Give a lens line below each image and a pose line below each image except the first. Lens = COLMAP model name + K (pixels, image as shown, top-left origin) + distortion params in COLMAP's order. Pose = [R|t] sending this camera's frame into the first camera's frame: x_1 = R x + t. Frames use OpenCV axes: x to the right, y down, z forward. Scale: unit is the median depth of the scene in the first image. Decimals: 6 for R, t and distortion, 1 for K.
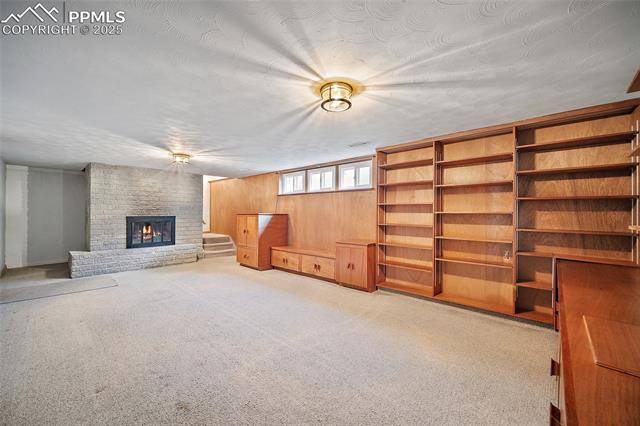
lens RADIAL K [[258.5, 0, 321.3], [0, 258.5, 211.7], [0, 0, 1]] dist [-0.000392, -0.000057]
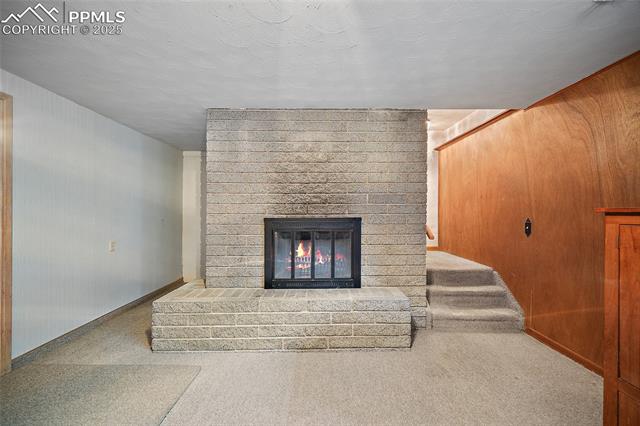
lens RADIAL K [[258.5, 0, 321.3], [0, 258.5, 211.7], [0, 0, 1]] dist [-0.000392, -0.000057]
pose [[0.691320, -0.000070, -0.722548, -0.314588], [0.005918, 0.999967, 0.005564, 0.004411], [0.722524, -0.008122, 0.691298, 0.676560]]
